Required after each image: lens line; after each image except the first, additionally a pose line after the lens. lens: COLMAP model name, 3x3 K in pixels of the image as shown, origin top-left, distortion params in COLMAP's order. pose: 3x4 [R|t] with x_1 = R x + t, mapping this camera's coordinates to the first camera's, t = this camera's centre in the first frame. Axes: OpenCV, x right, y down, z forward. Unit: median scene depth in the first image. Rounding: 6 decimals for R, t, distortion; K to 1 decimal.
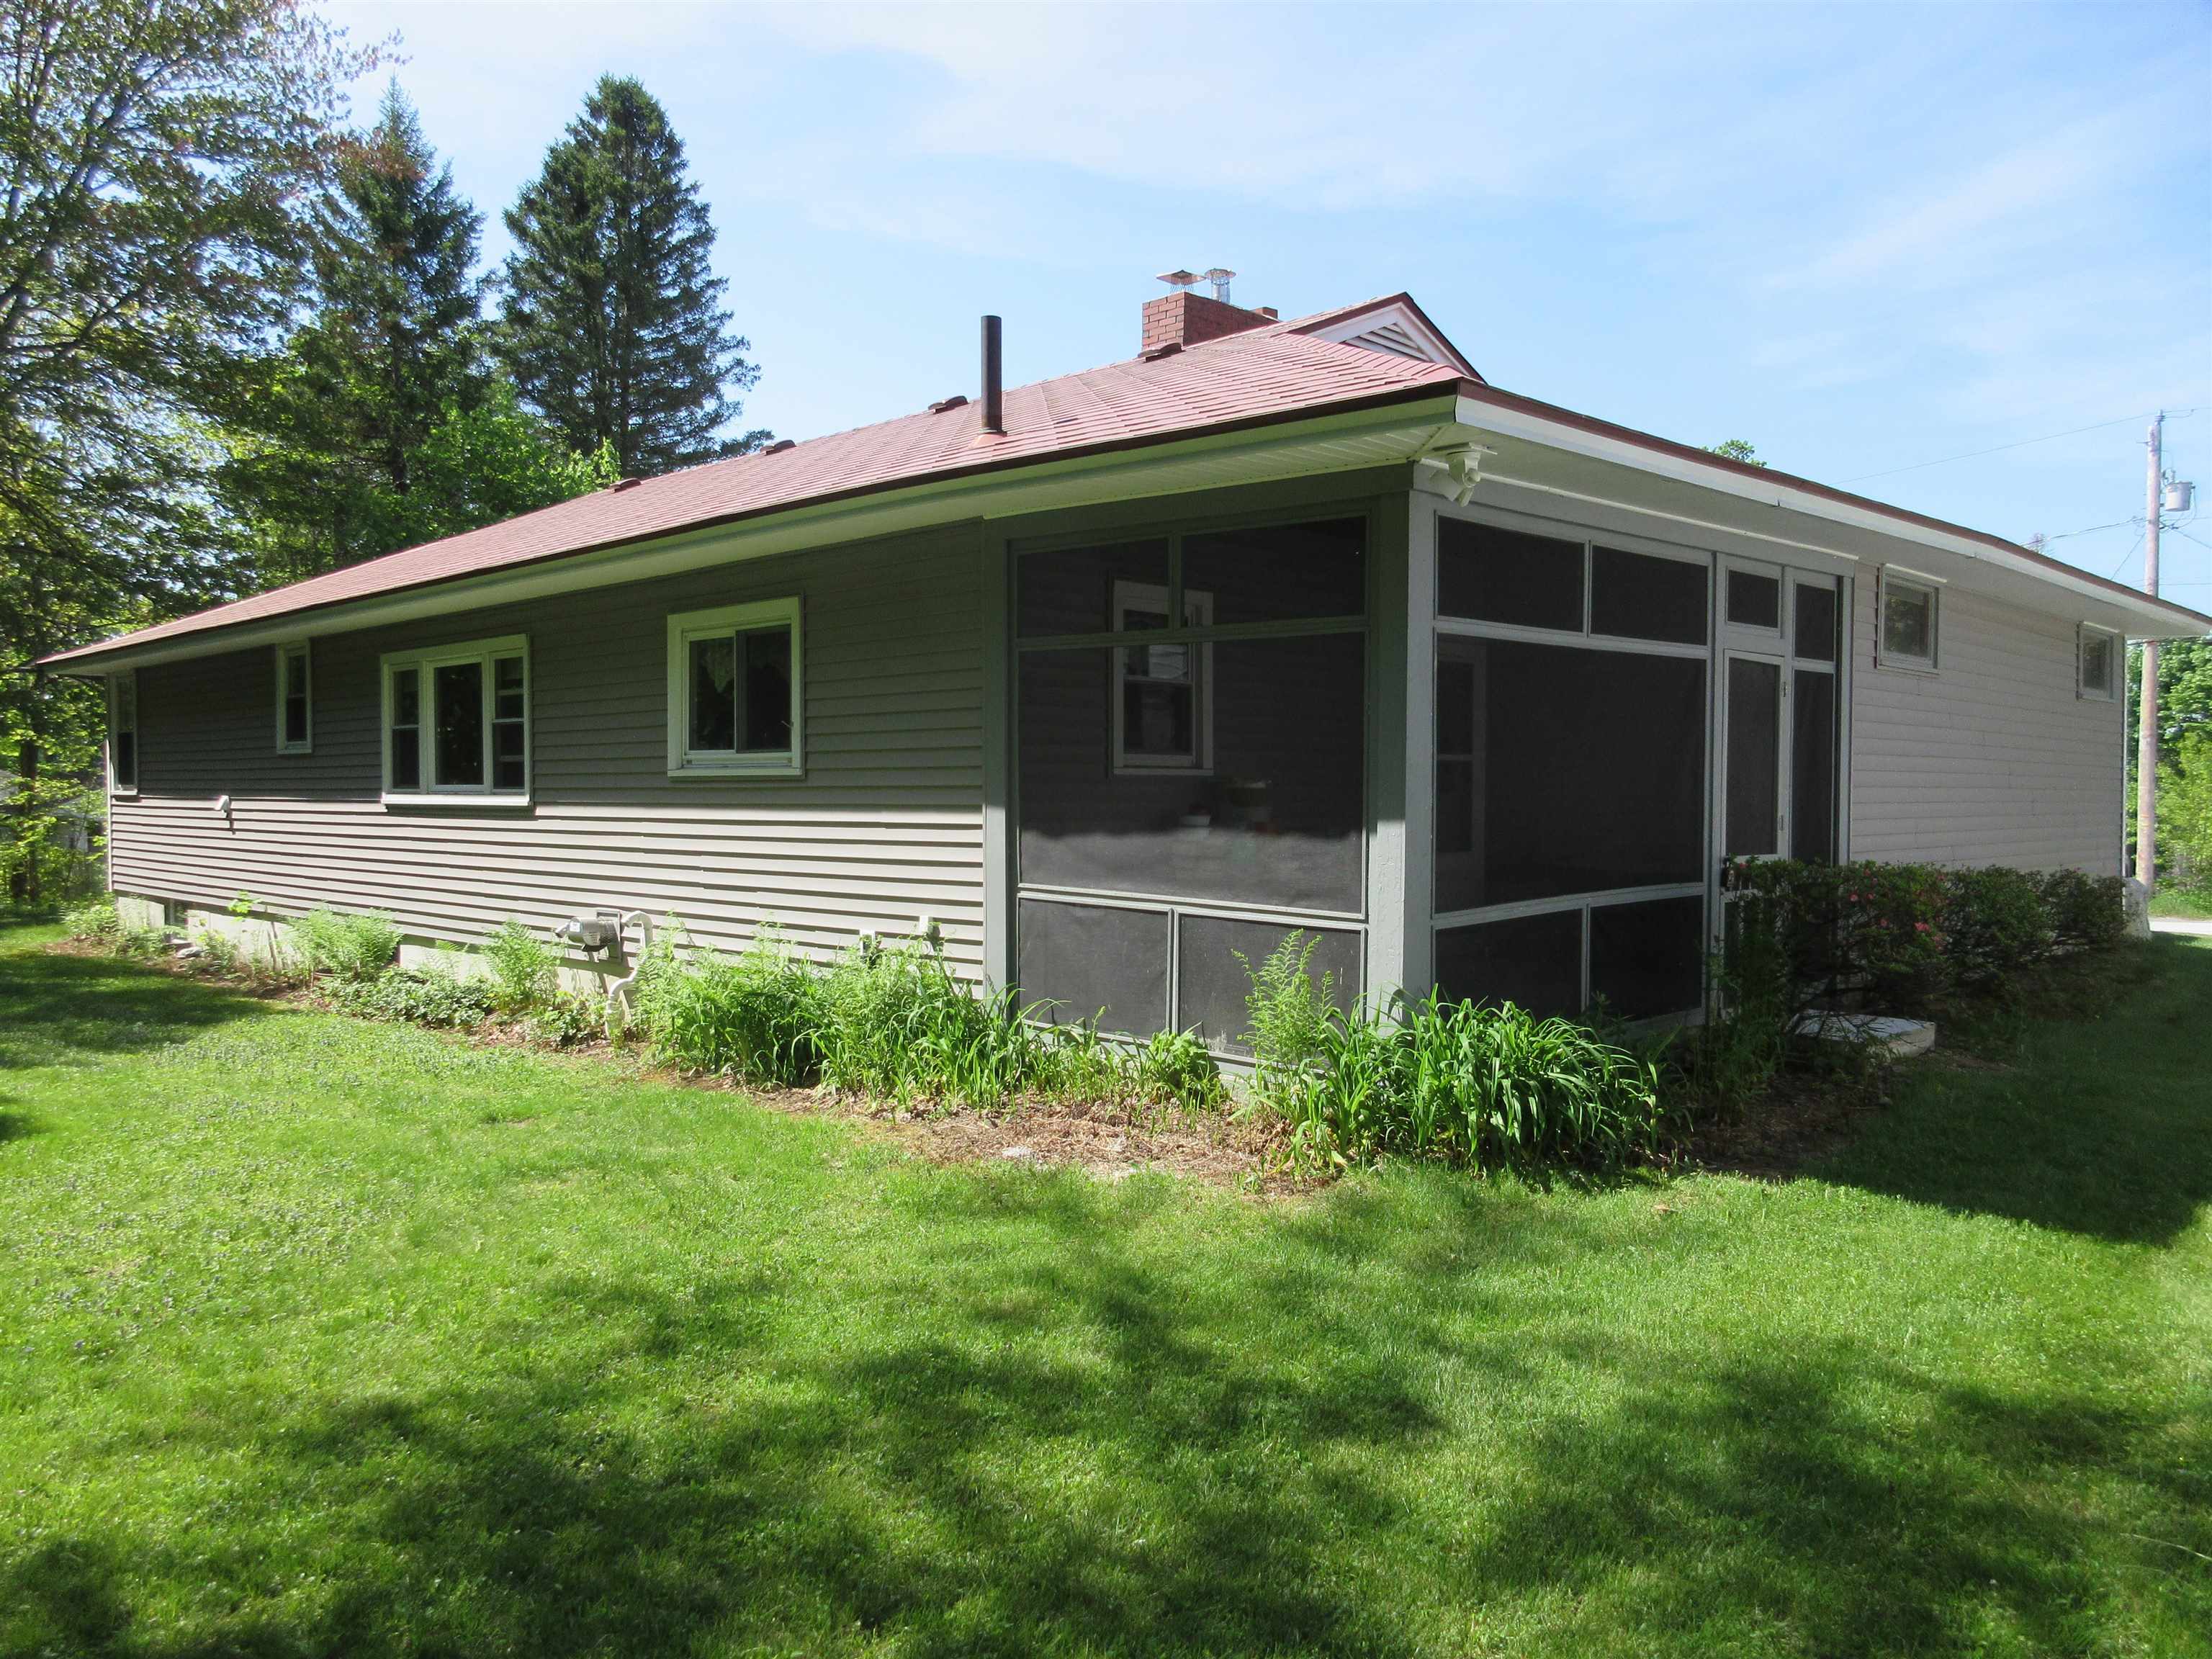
lens RADIAL K [[1638.8, 0, 1104.9], [0, 1638.8, 821.6], [0, 0, 1]] dist [-0.005760, 0.005062]
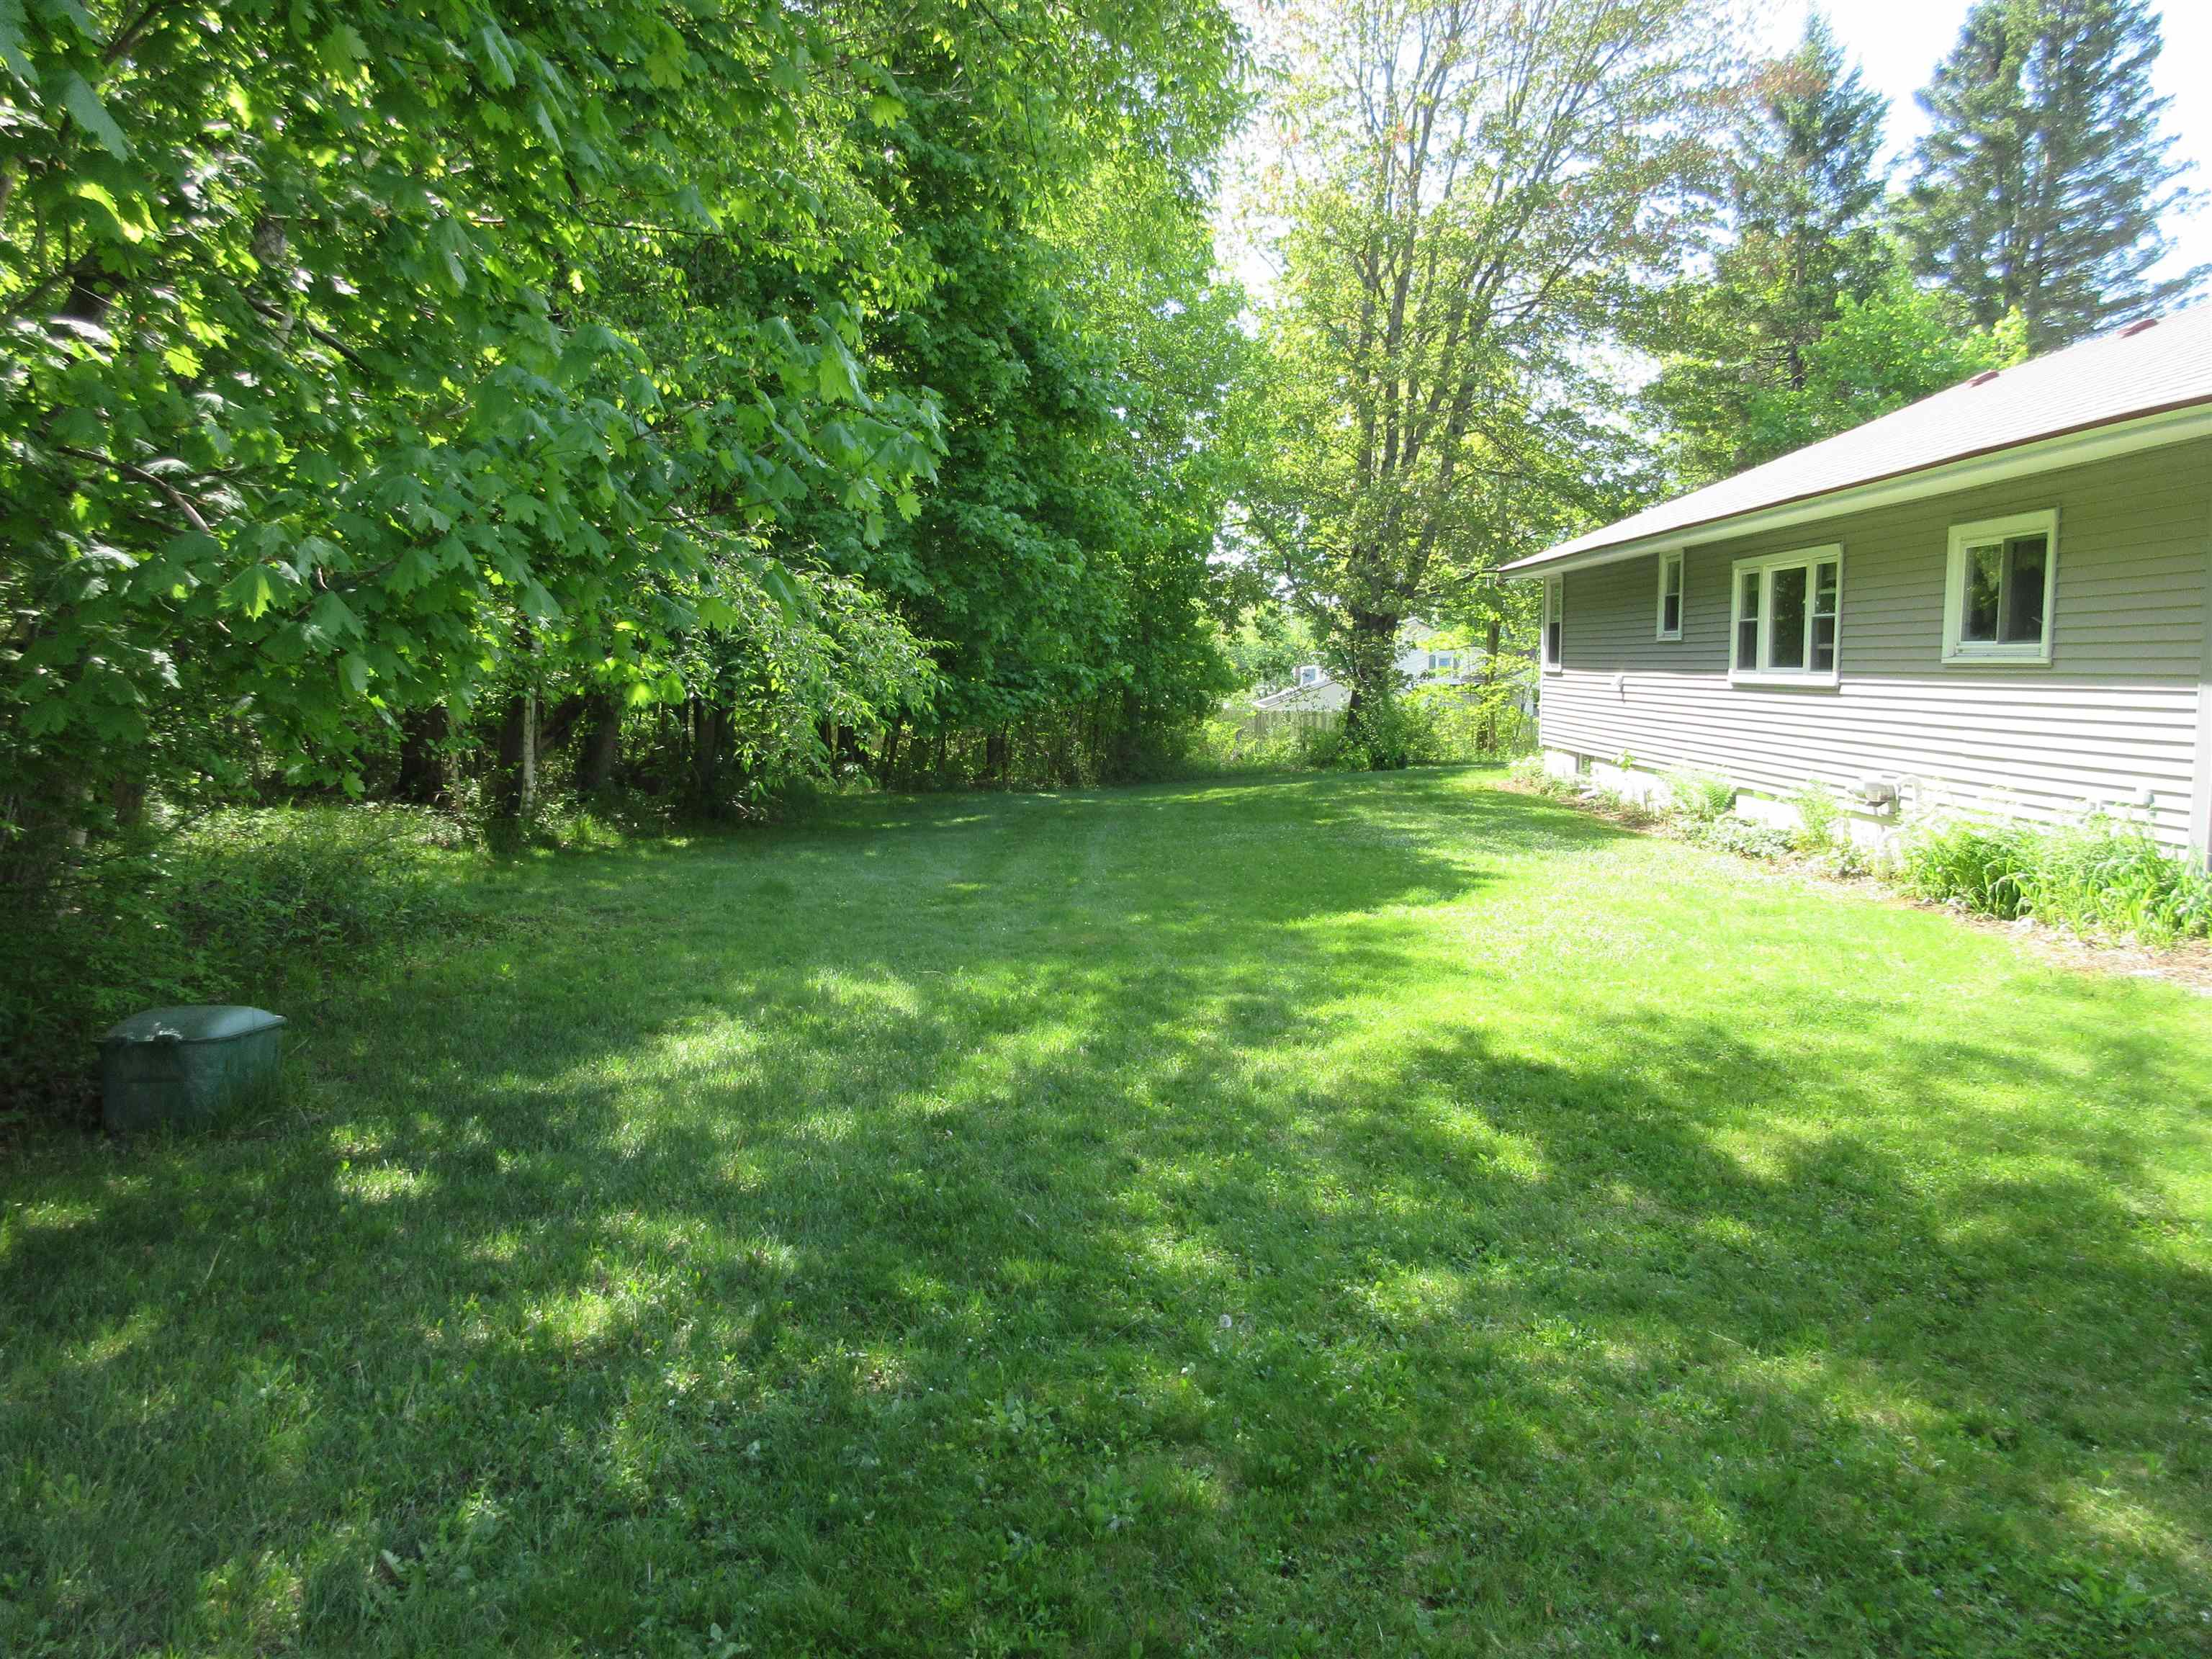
lens RADIAL K [[1652.8, 0, 1103.0], [0, 1652.8, 801.9], [0, 0, 1]] dist [-0.012756, 0.066307]
pose [[0.686090, 0.061378, -0.724923, 0.118864], [-0.012915, 0.997305, 0.072217, -0.003694], [0.727402, -0.040185, 0.685034, -0.168343]]
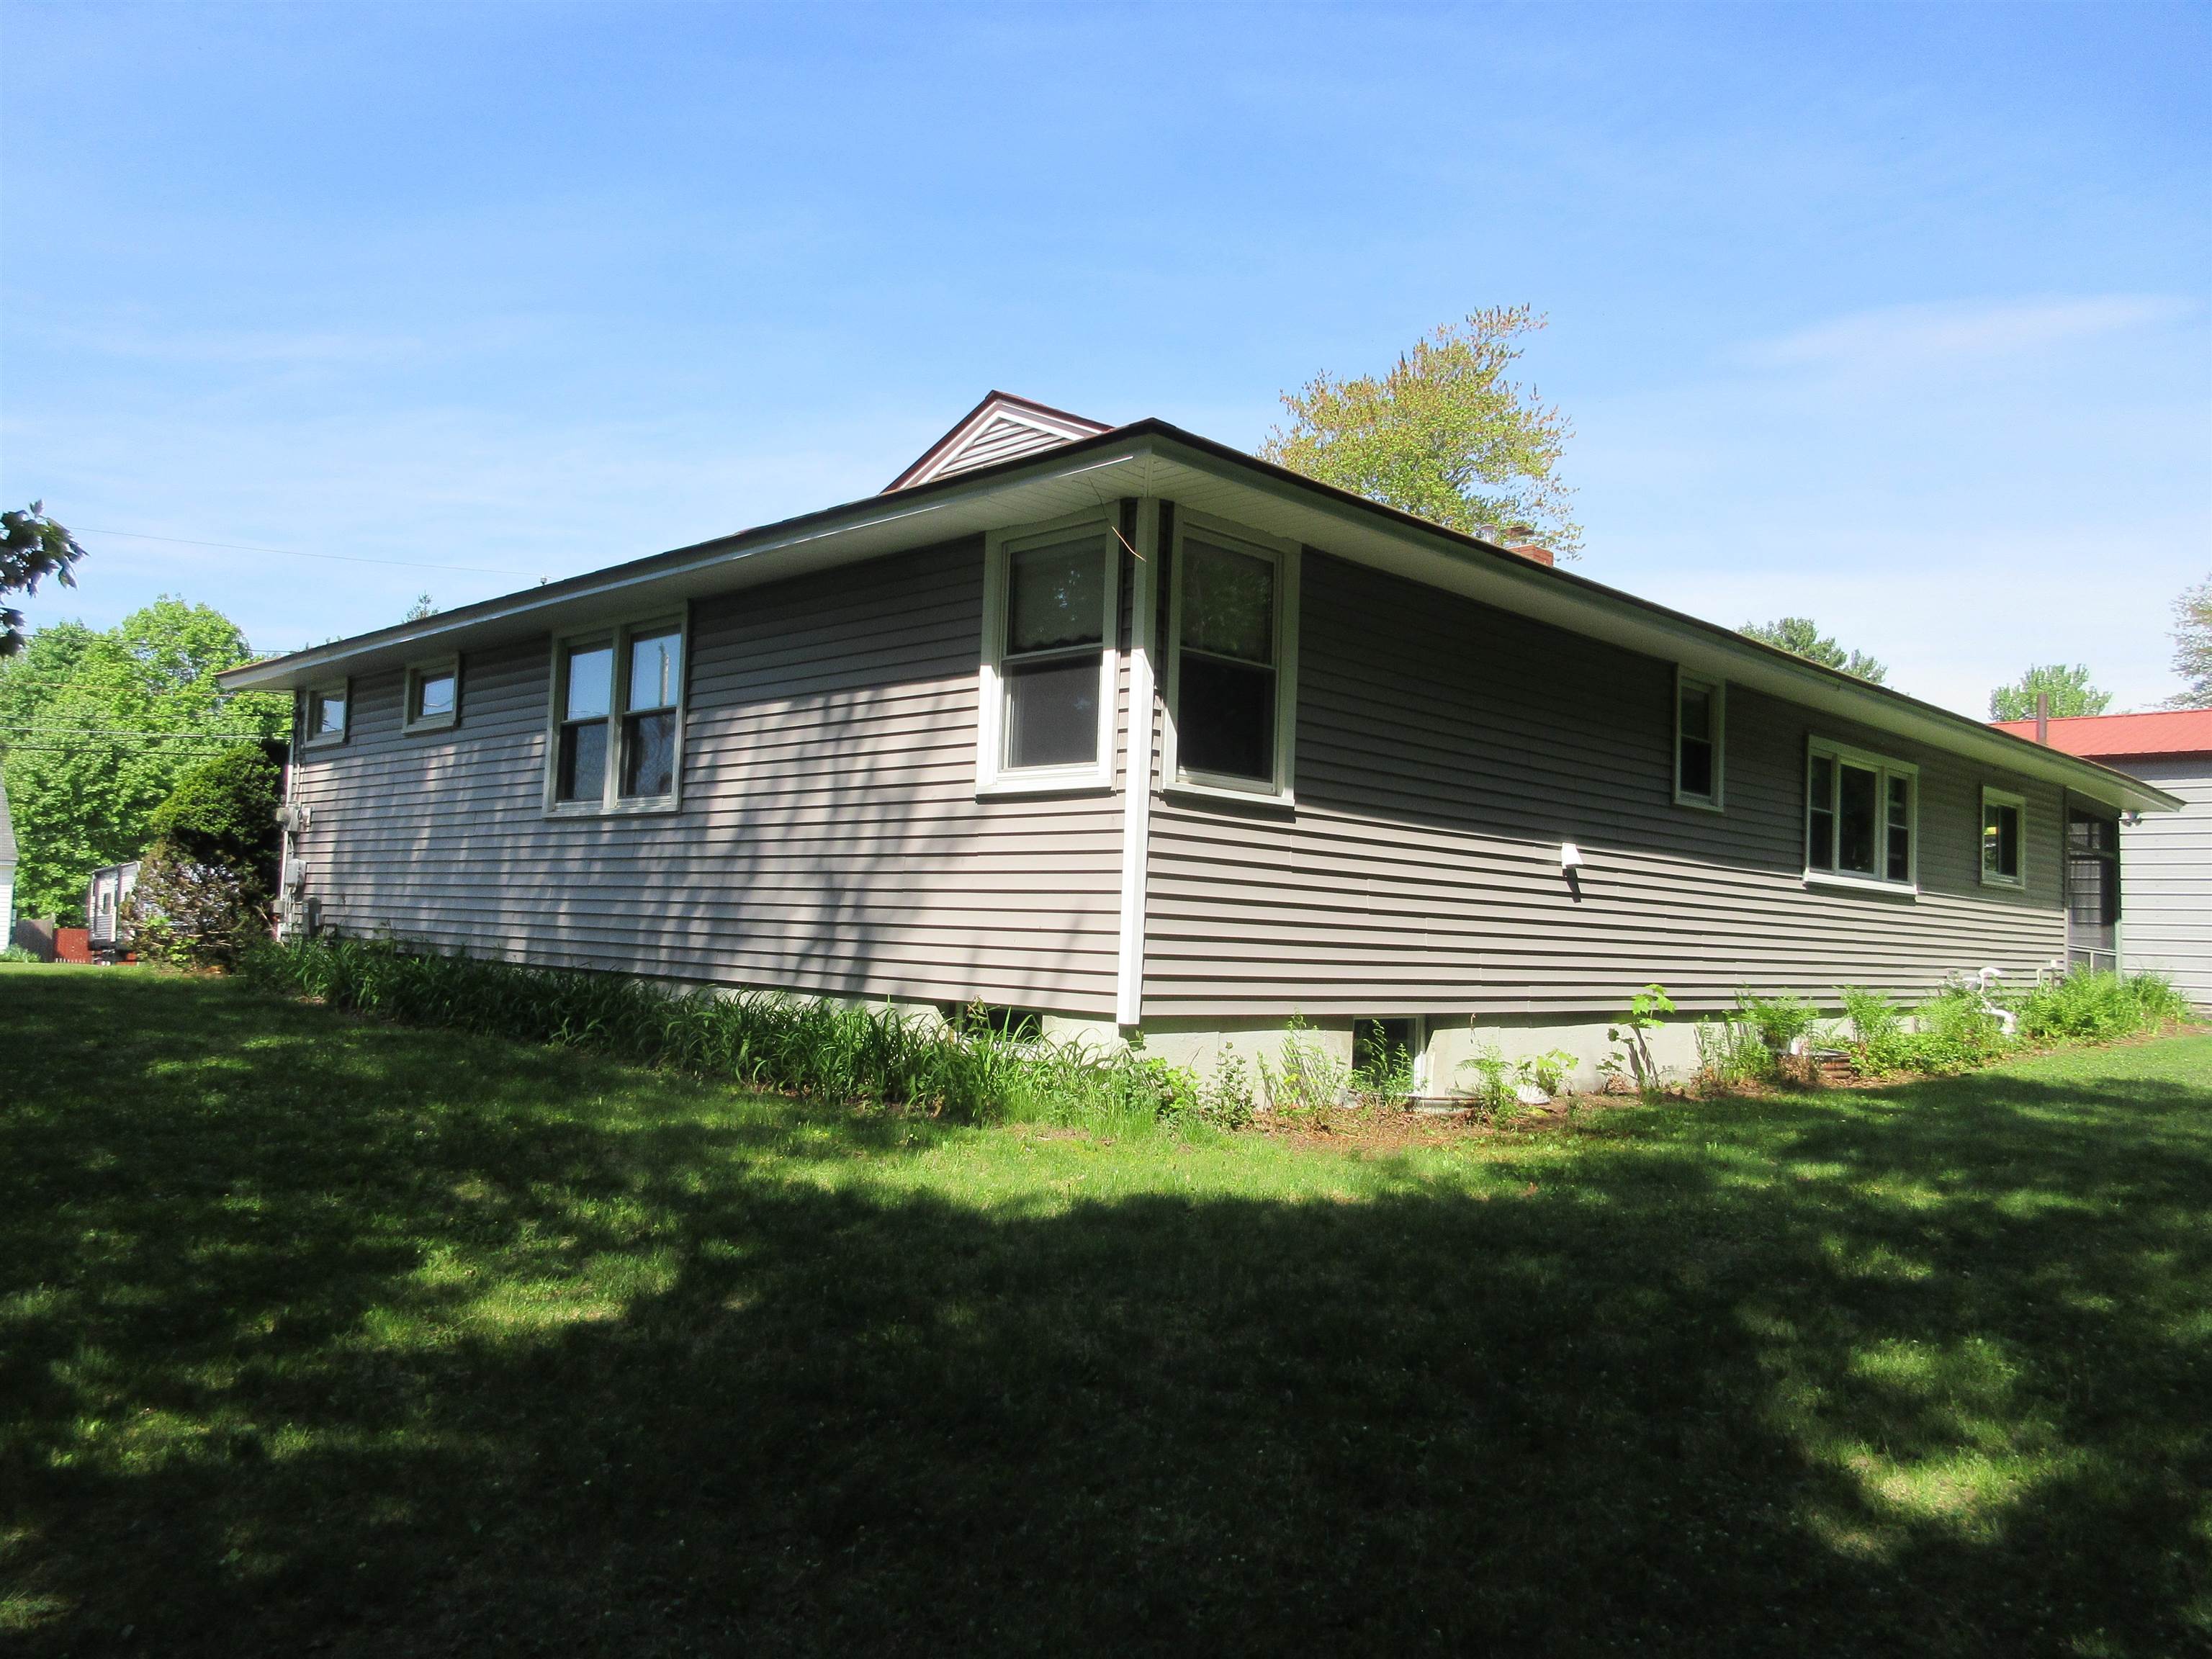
lens RADIAL K [[1638.8, 0, 1104.9], [0, 1638.8, 821.6], [0, 0, 1]] dist [-0.005760, 0.005062]
pose [[-0.012301, 0.066817, 0.997689, -1.174066], [-0.019097, 0.997567, -0.067045, 0.022964], [-0.999742, -0.019877, -0.010995, 1.175393]]
